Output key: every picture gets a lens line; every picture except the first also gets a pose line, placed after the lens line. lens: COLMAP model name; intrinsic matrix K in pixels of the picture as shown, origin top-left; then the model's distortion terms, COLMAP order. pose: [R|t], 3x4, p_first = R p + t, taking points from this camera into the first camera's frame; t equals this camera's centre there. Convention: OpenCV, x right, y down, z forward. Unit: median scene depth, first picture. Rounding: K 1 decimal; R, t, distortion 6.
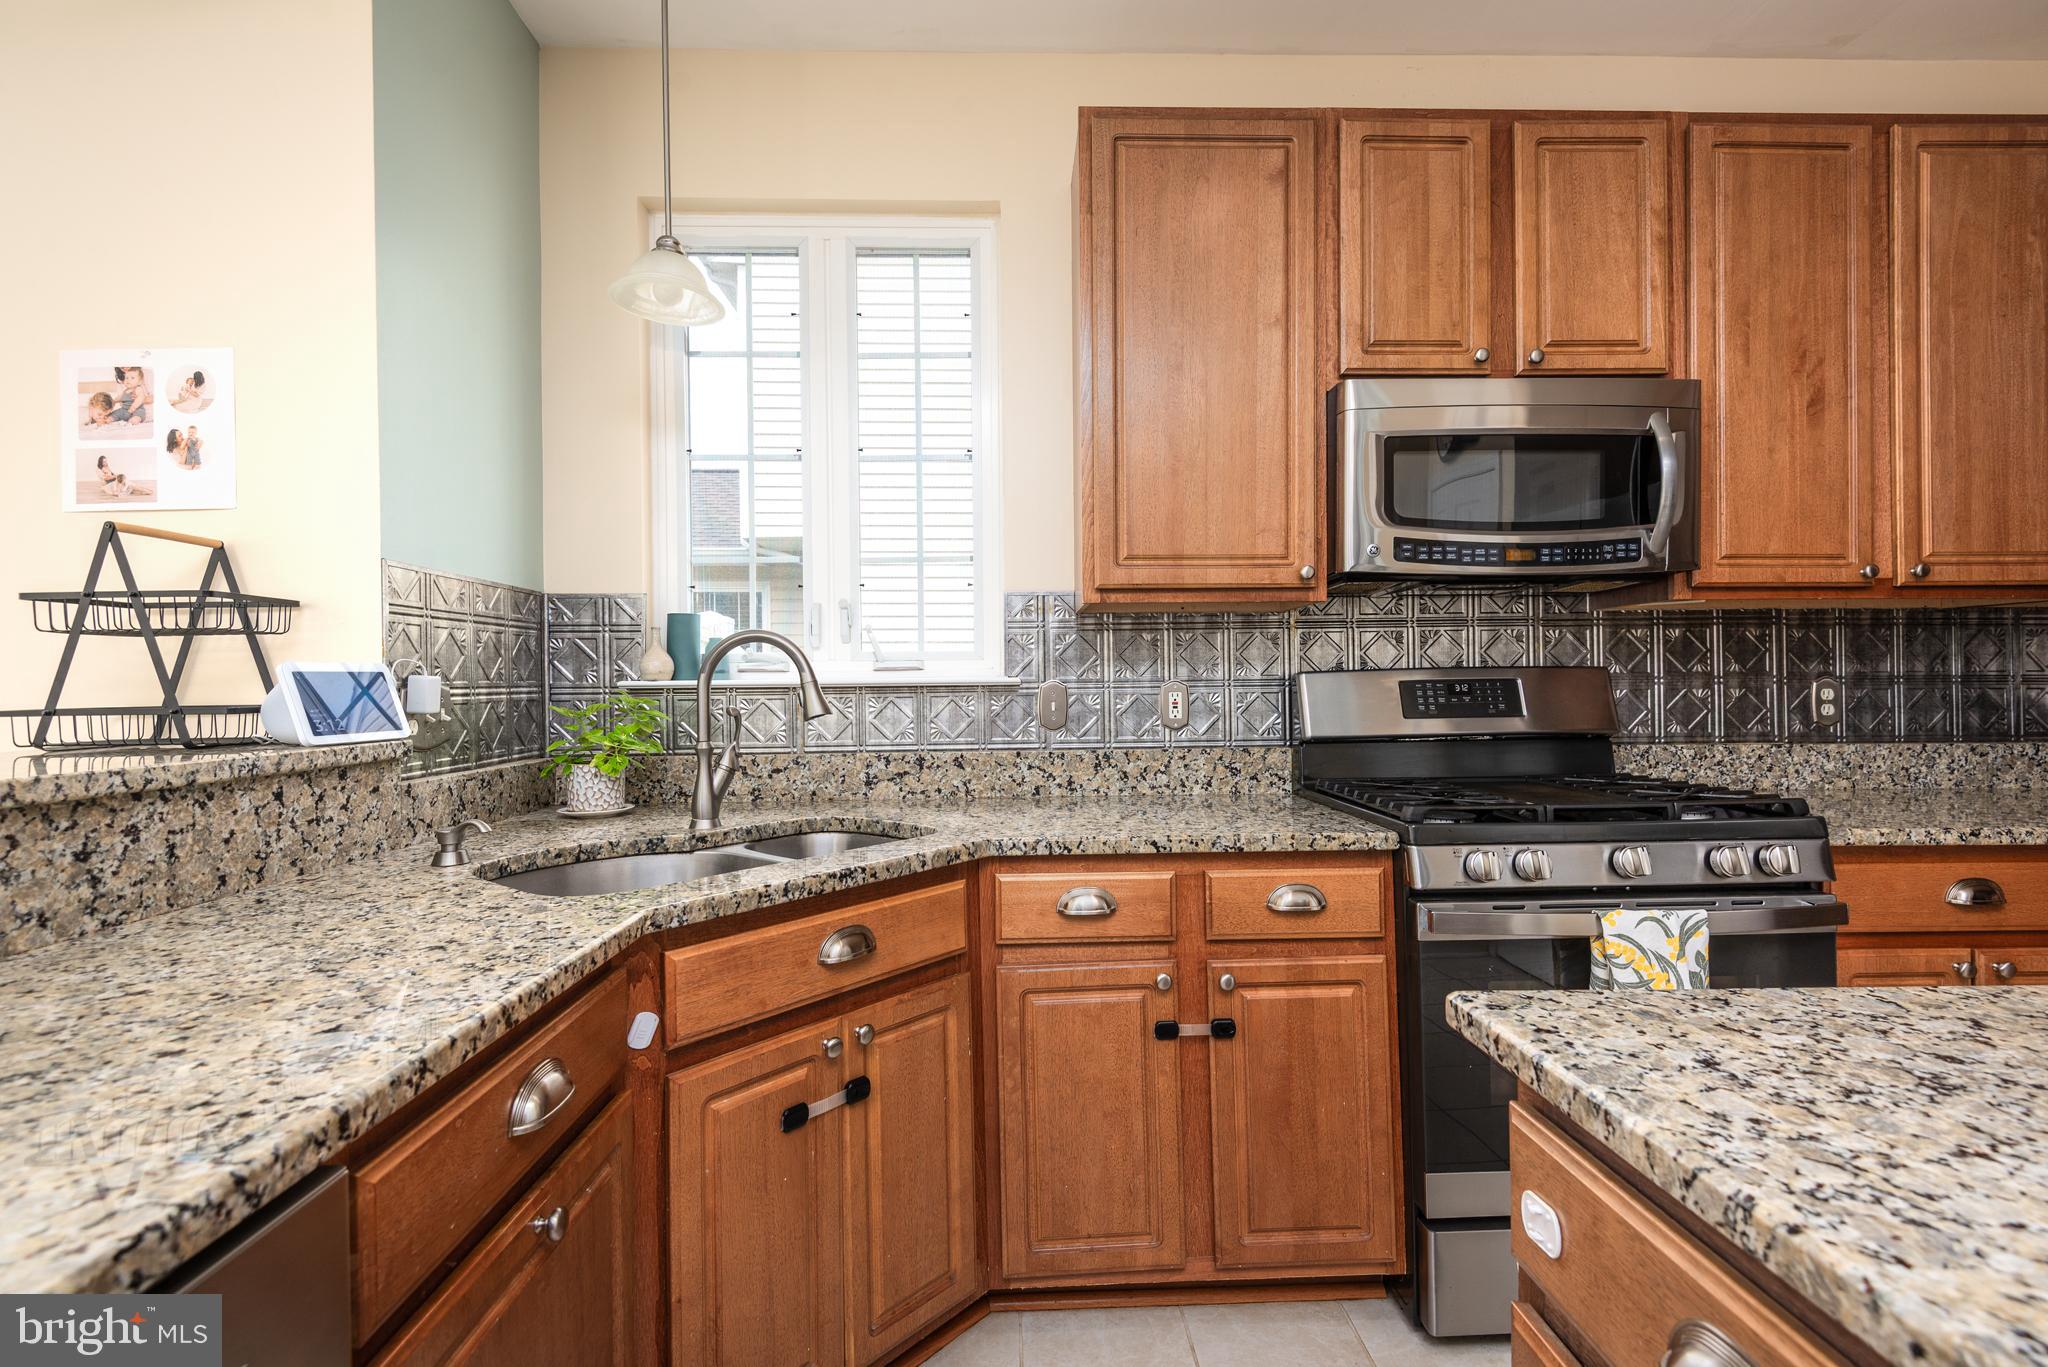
lens RADIAL K [[921.1, 0, 1027.8], [0, 921.1, 682.8], [0, 0, 1]] dist [0.041416, -0.025016]
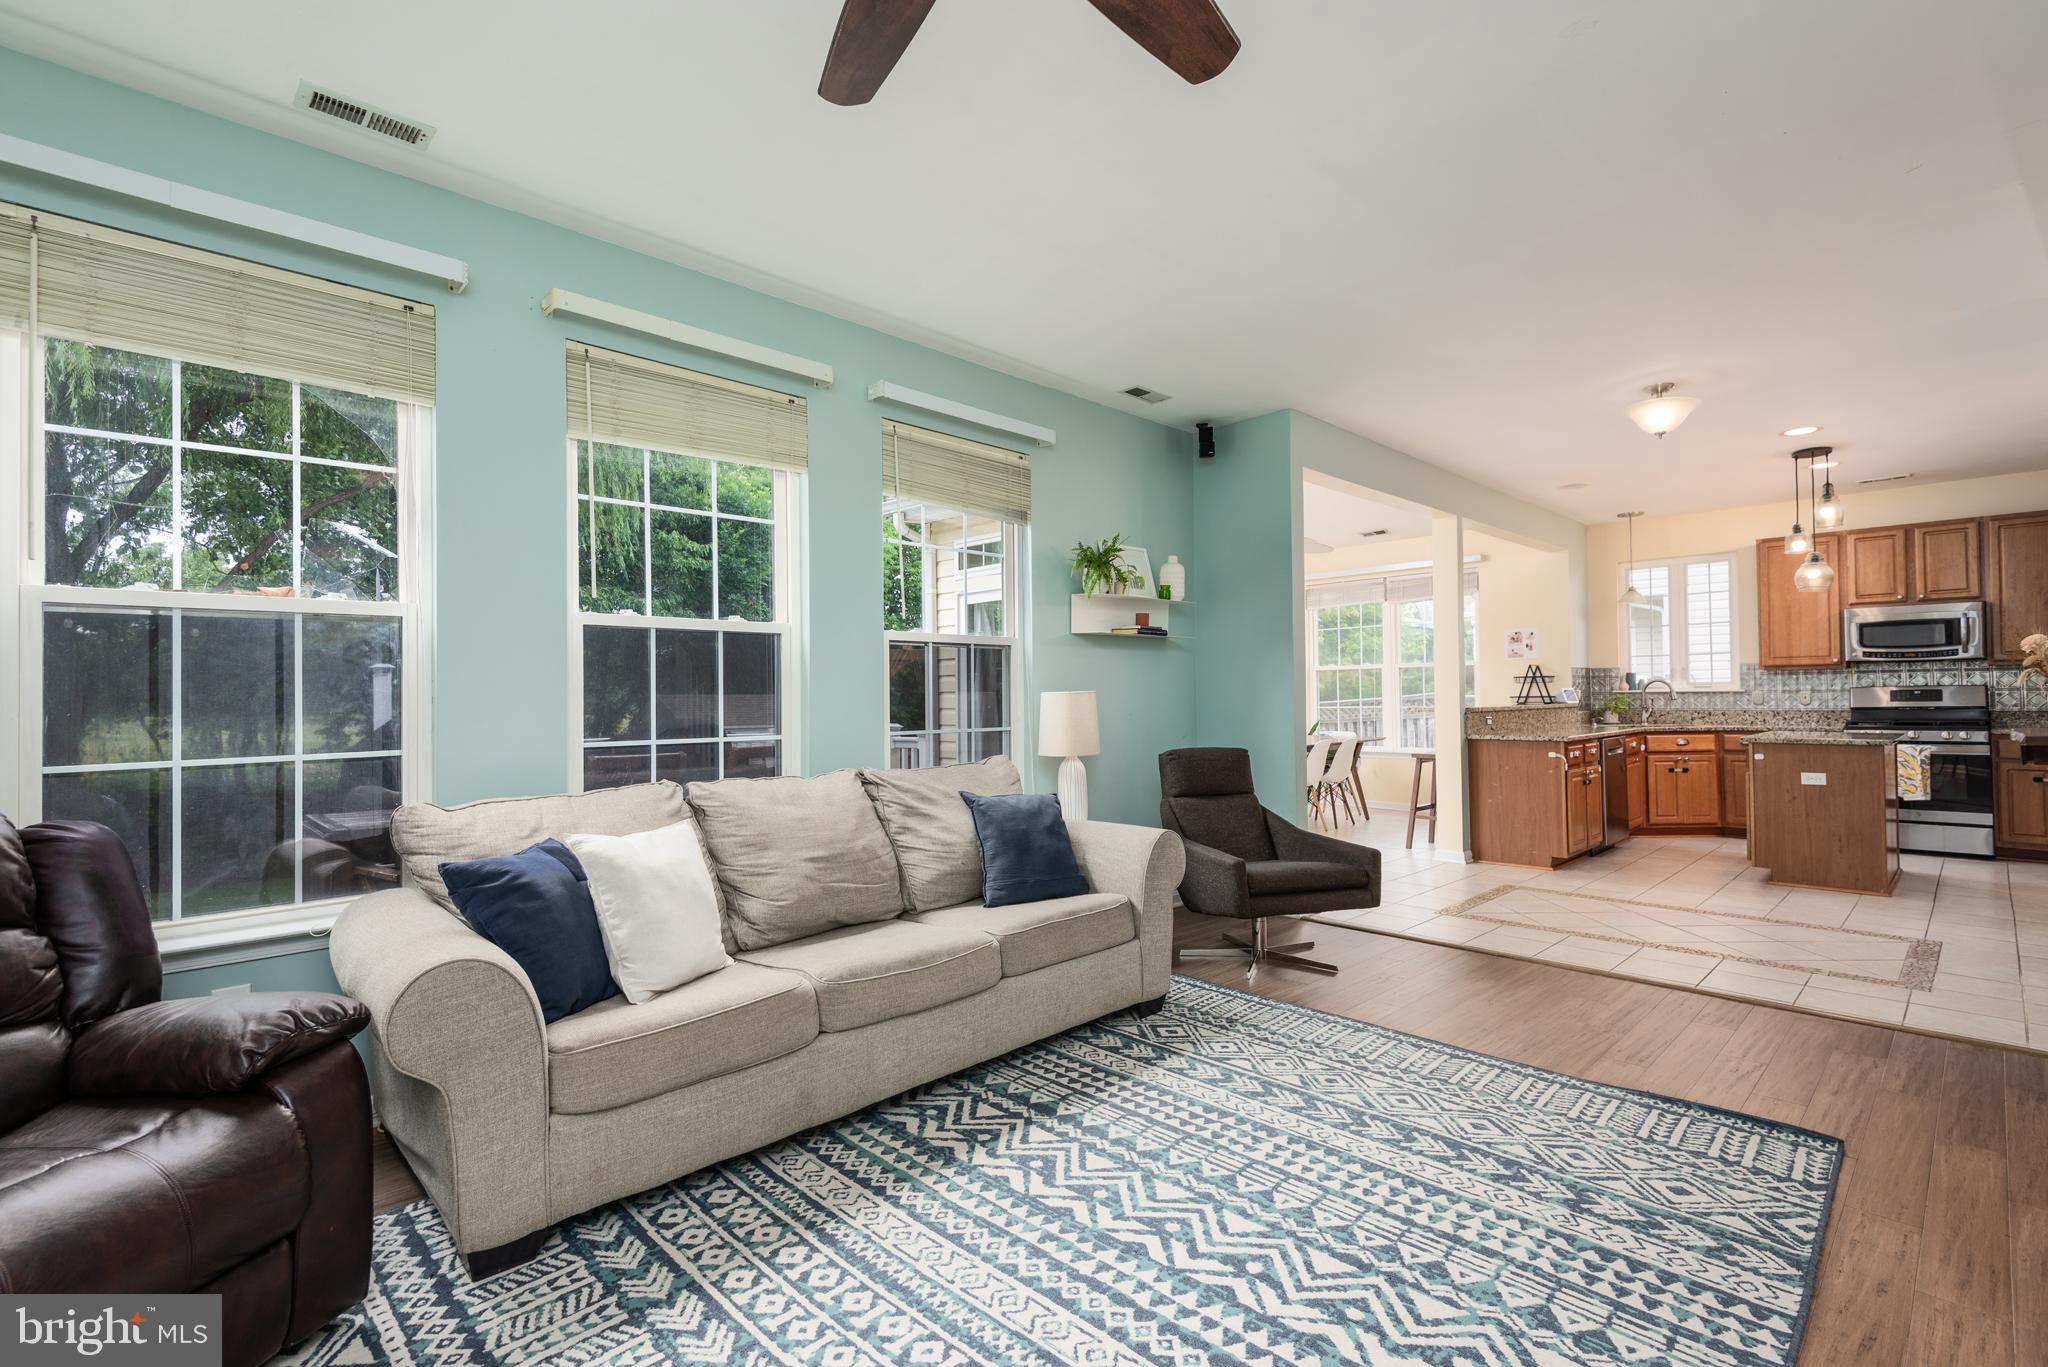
lens RADIAL K [[930.0, 0, 1027.4], [0, 930.0, 681.8], [0, 0, 1]] dist [0.043693, -0.023073]
pose [[0.681749, -0.010890, -0.731505, 0.853426], [0.005194, 0.999936, -0.010045, -0.014546], [0.731568, 0.003049, 0.681762, -3.829743]]
